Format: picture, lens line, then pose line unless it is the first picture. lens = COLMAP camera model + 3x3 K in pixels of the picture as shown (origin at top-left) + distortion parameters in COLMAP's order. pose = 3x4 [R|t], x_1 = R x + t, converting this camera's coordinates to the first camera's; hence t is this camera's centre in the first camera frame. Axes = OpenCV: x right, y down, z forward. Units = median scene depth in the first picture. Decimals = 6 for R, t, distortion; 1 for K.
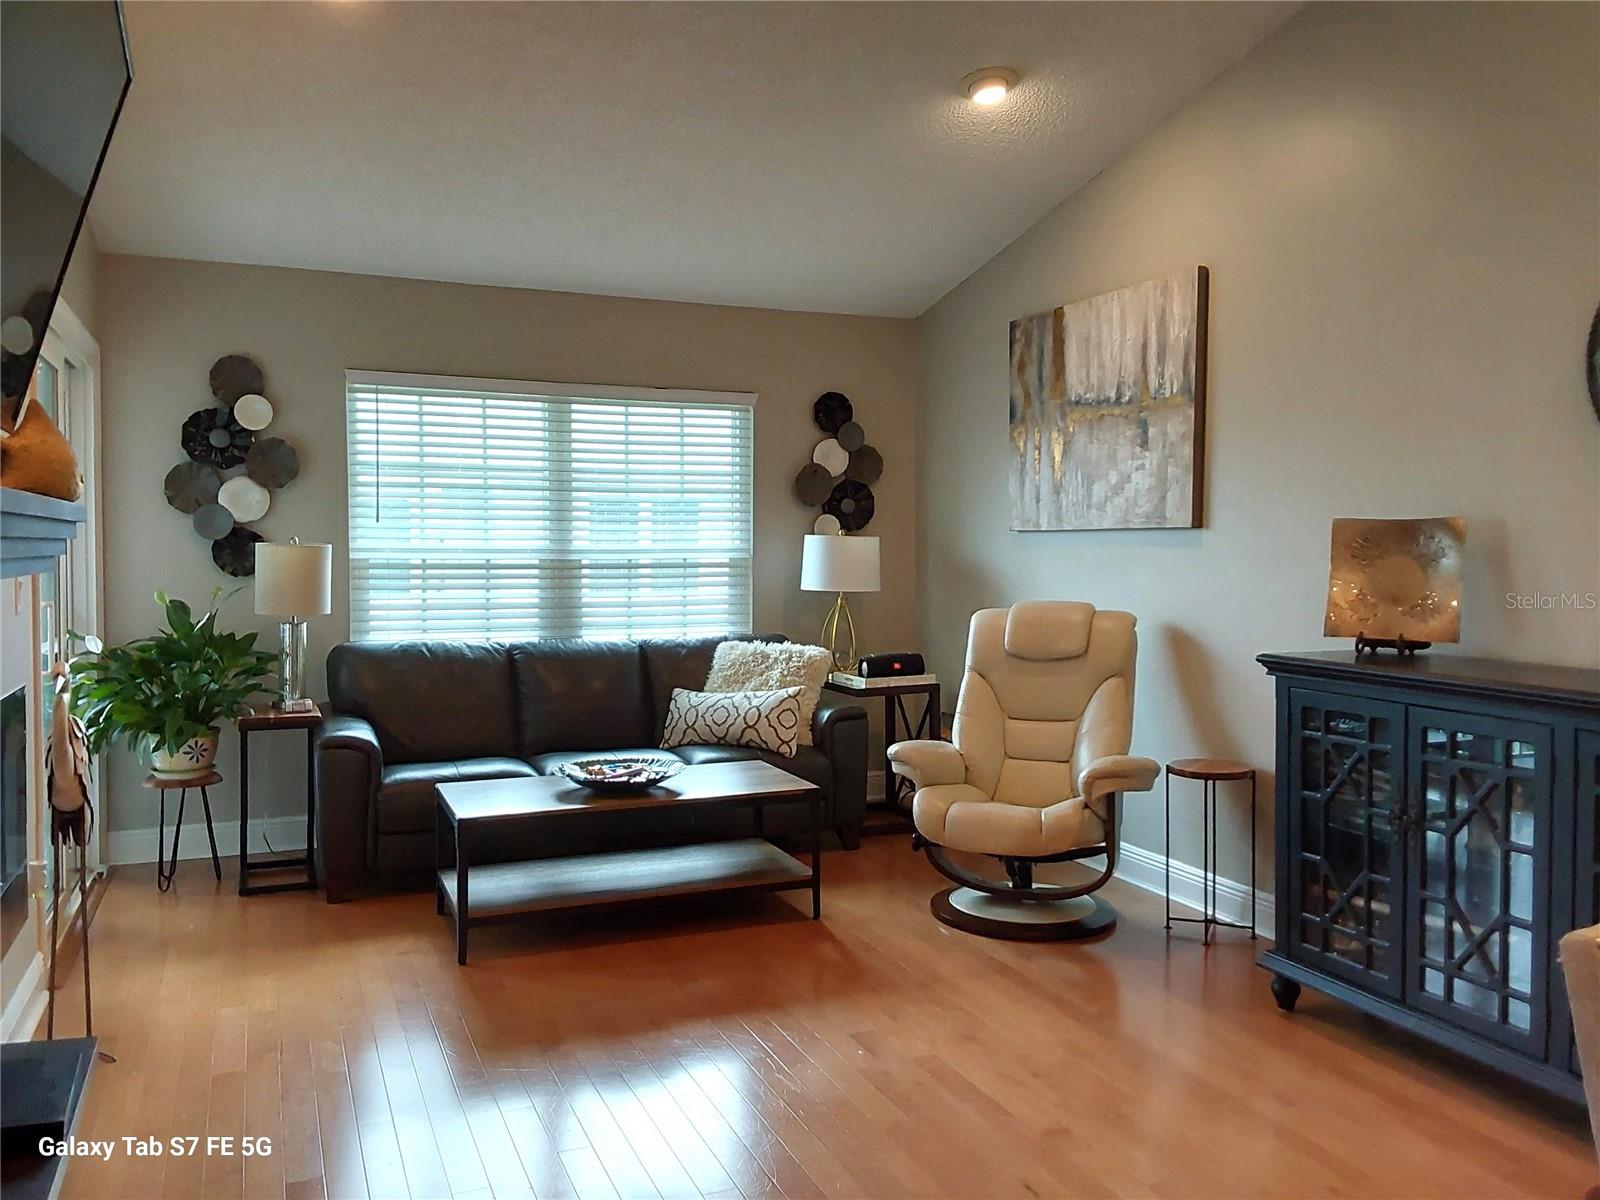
lens RADIAL K [[1266.1, 0, 802.2], [0, 1266.1, 589.9], [0, 0, 1]] dist [0.089016, -0.115418]
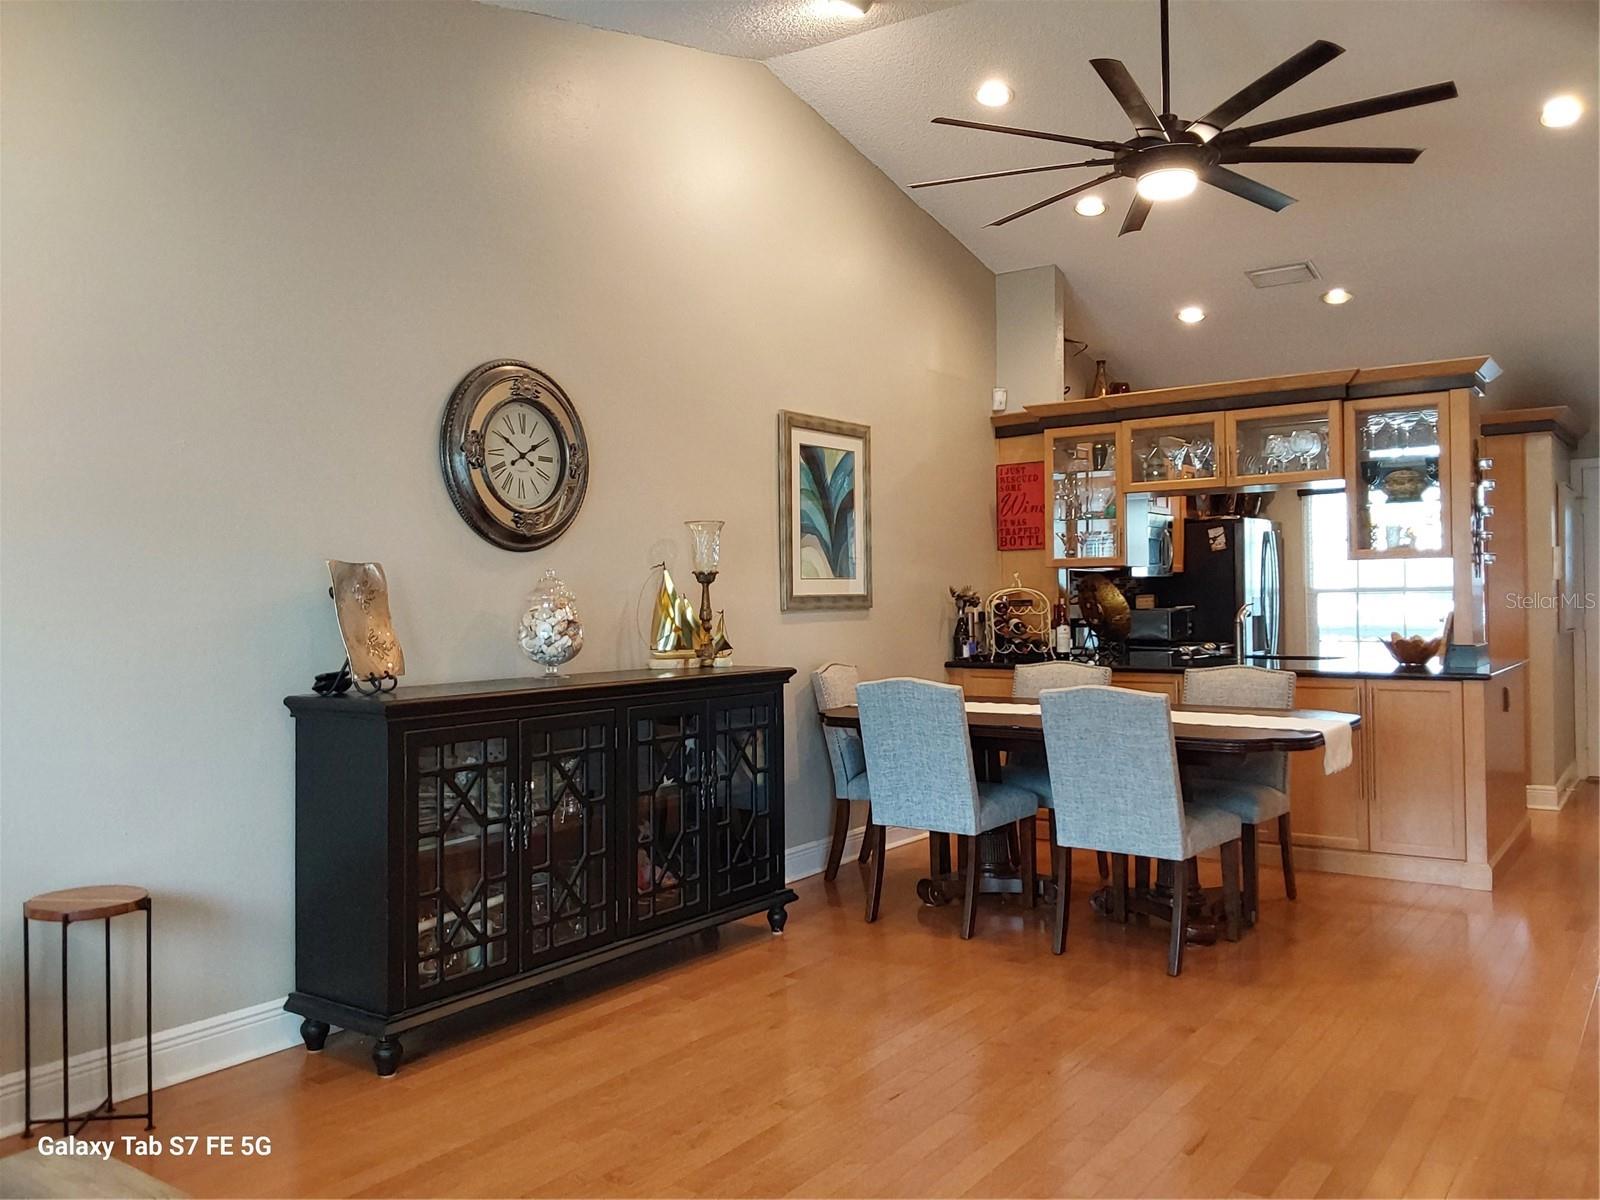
lens RADIAL K [[1266.1, 0, 797.1], [0, 1266.1, 590.7], [0, 0, 1]] dist [0.089016, -0.115418]
pose [[-0.518989, 0.006461, 0.854756, -0.810479], [0.034106, 0.999332, 0.013155, -0.044907], [-0.854100, 0.035980, -0.518863, 1.649847]]
